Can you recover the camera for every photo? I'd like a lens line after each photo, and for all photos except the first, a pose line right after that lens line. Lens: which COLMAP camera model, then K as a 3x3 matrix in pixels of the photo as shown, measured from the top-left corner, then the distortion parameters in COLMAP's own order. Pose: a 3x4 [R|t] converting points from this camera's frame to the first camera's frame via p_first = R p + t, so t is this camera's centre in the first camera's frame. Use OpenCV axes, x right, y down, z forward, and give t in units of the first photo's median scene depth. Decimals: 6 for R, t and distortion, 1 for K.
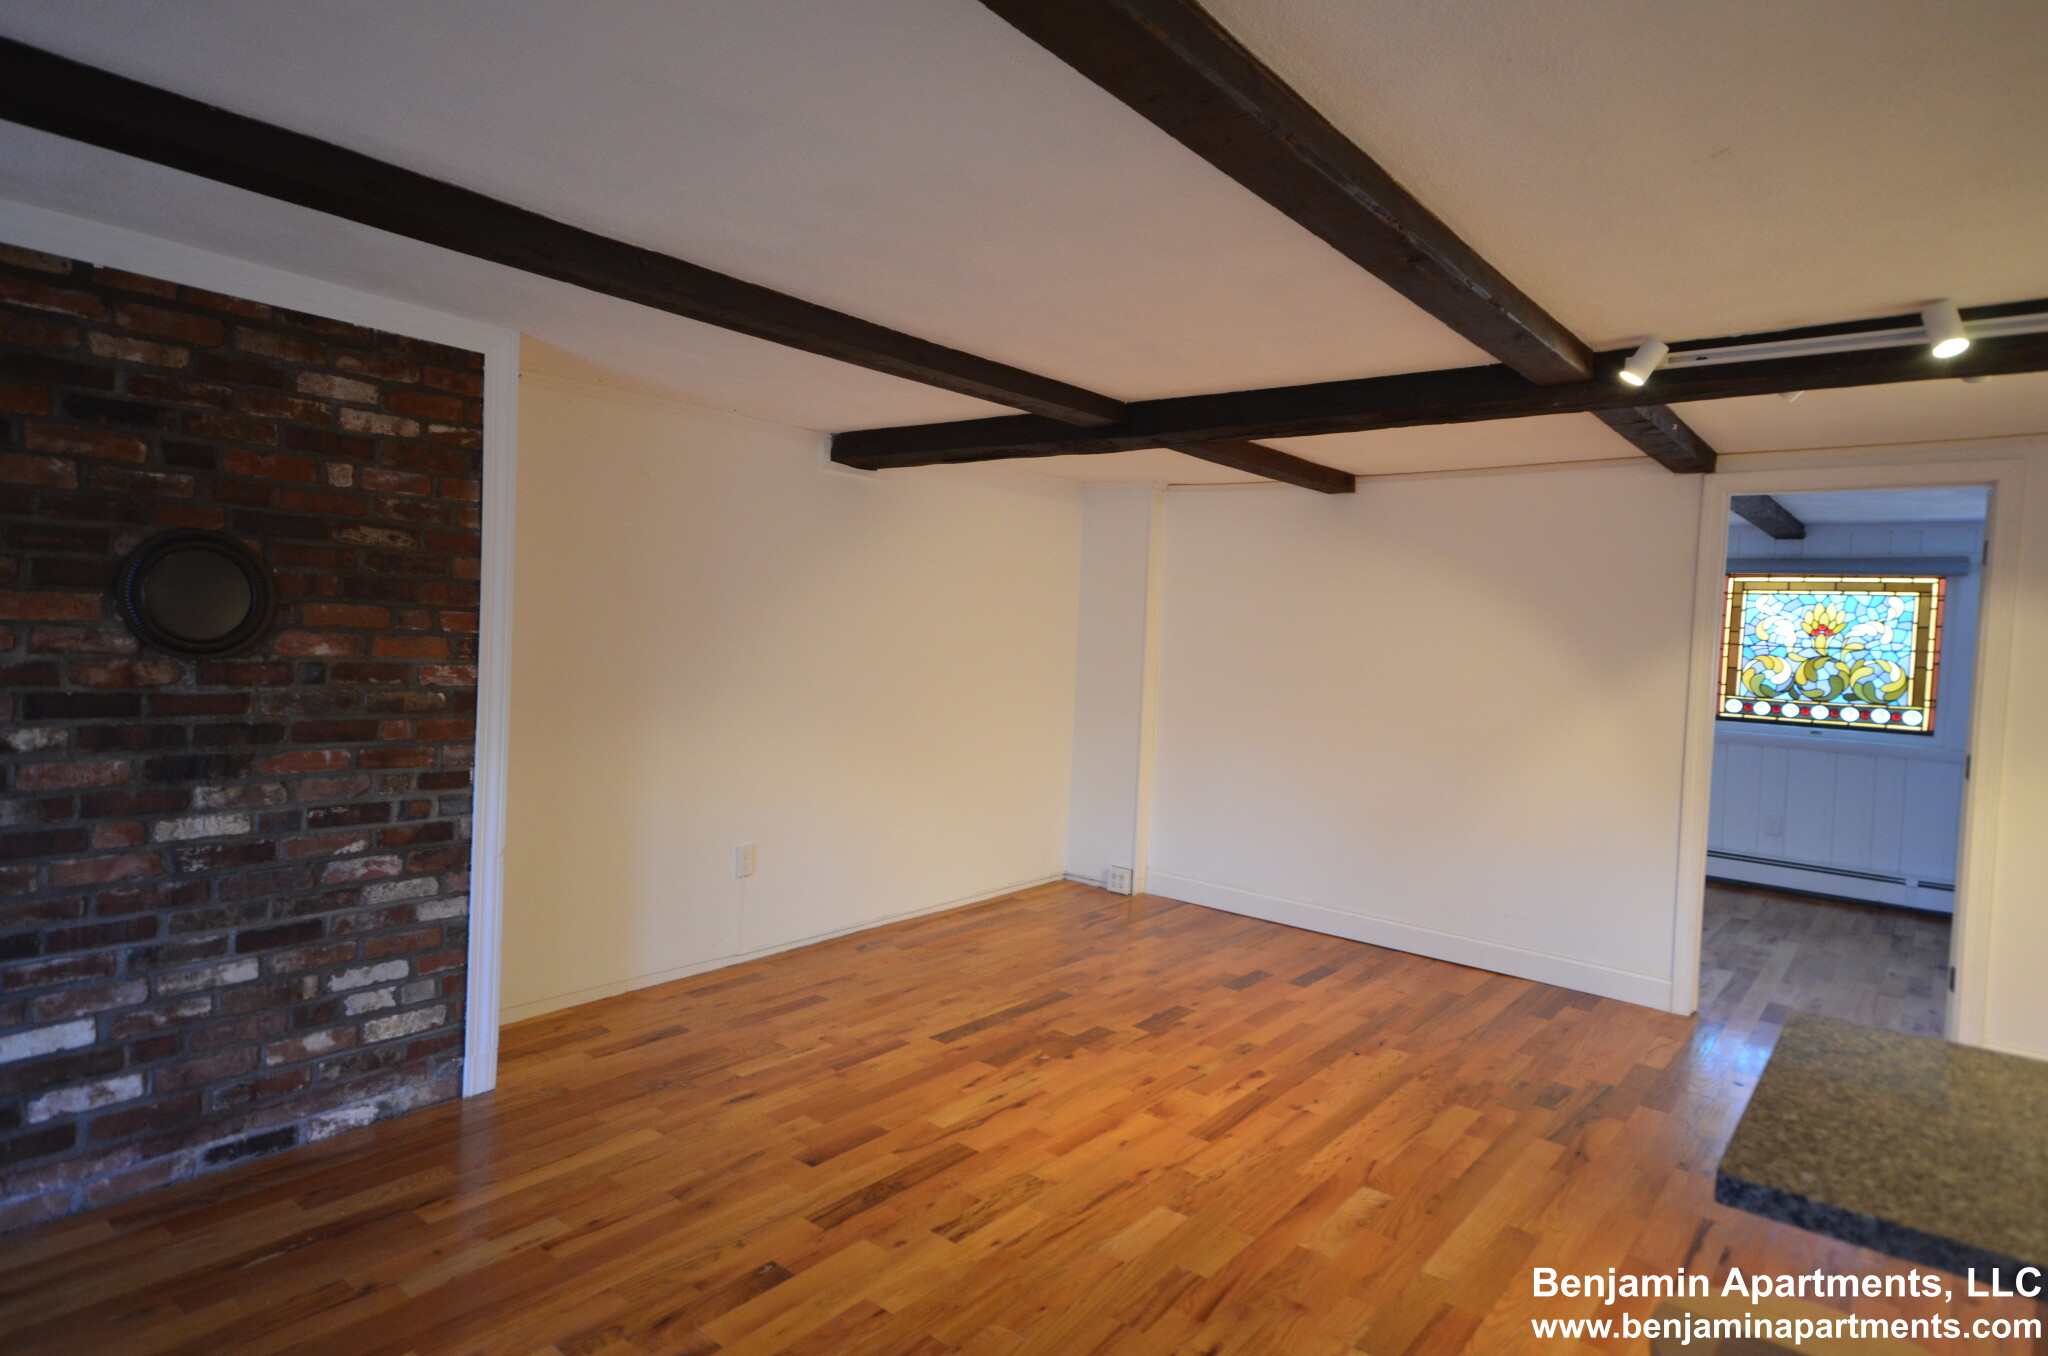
lens RADIAL K [[1152.6, 0, 1024.1], [0, 1152.6, 671.0], [0, 0, 1]] dist [0.019925, 0.001358]
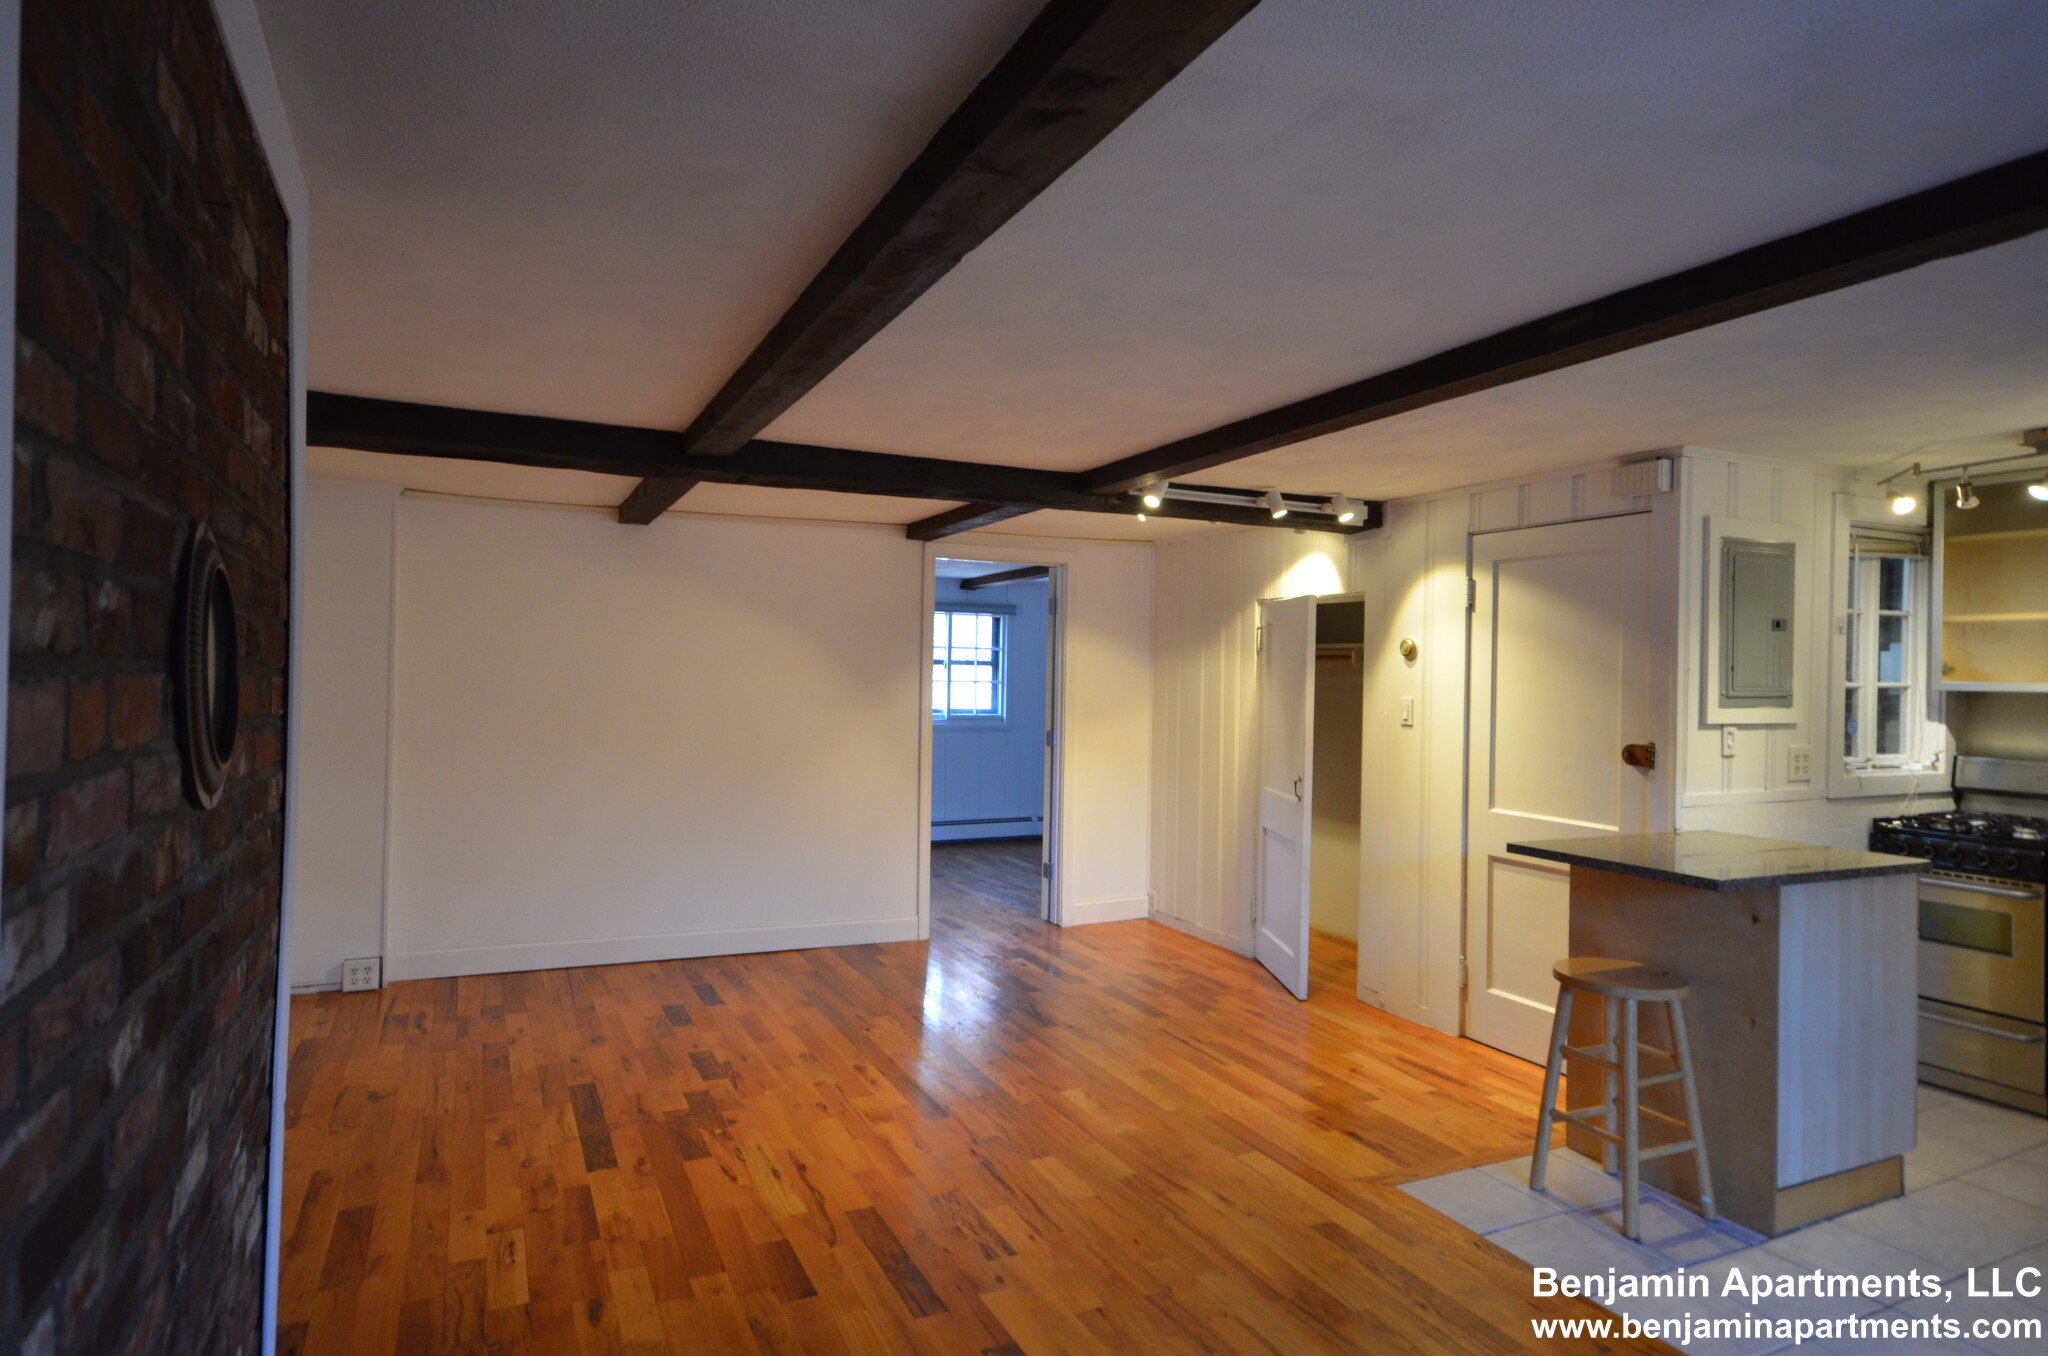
lens RADIAL K [[1152.6, 0, 1022.2], [0, 1152.6, 679.0], [0, 0, 1]] dist [0.019925, 0.001358]
pose [[0.429115, -0.038873, 0.902413, -0.829102], [0.037035, 0.998991, 0.025422, -0.053223], [-0.902490, 0.022512, 0.430122, 0.432739]]
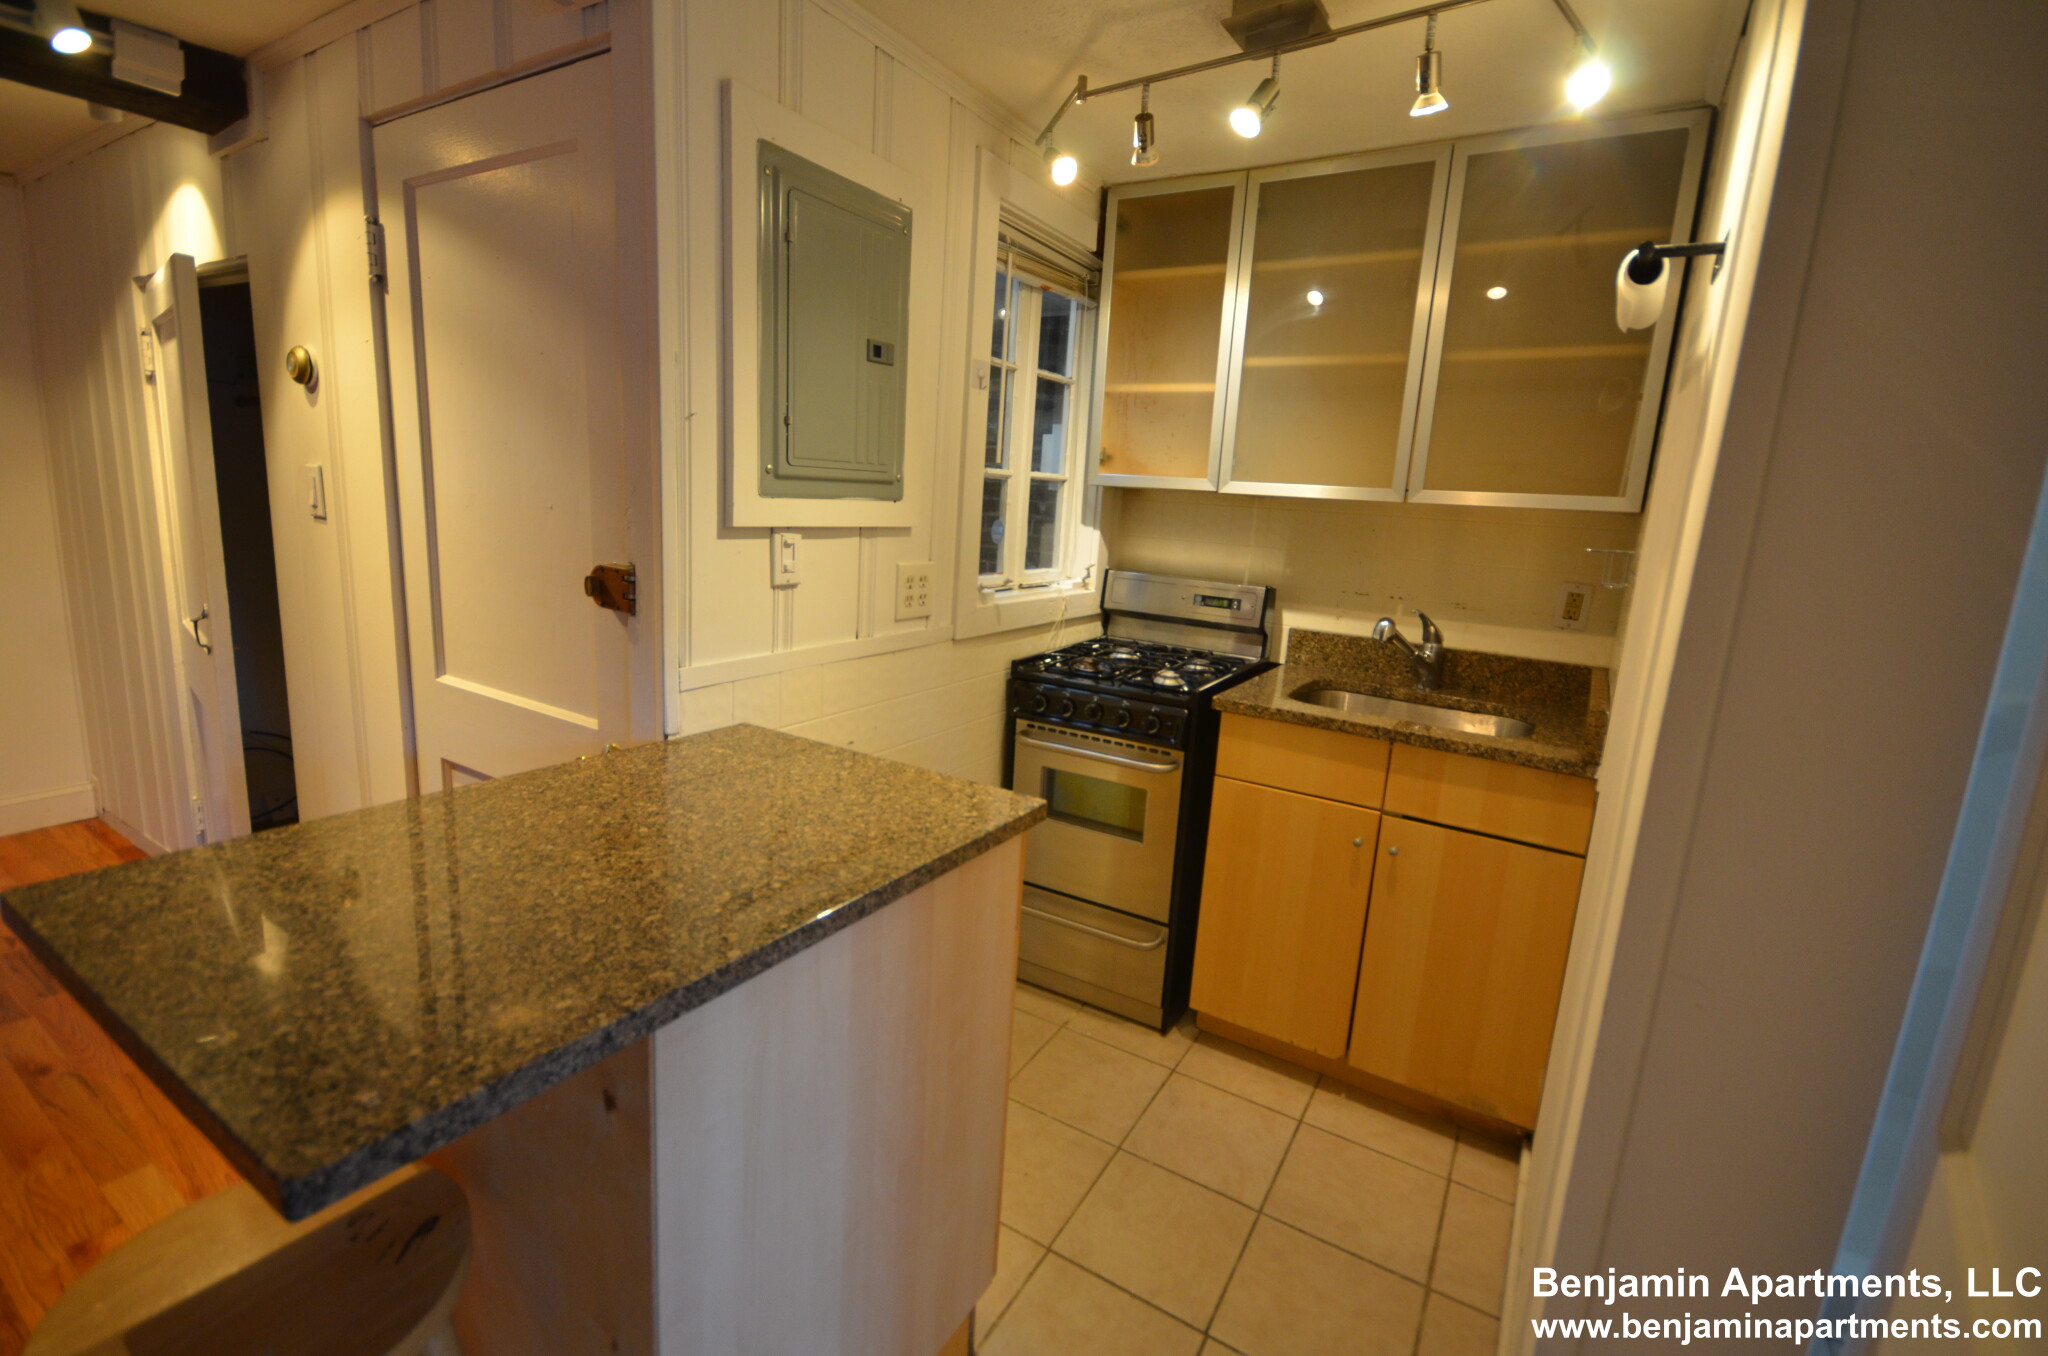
lens RADIAL K [[900.1, 0, 1028.0], [0, 900.1, 676.7], [0, 0, 1]] dist [0.008672, -0.008093]
pose [[-0.127509, -0.245388, 0.961003, 0.041374], [-0.028504, 0.969418, 0.243755, 0.004931], [-0.991428, 0.003689, -0.130604, 0.221337]]
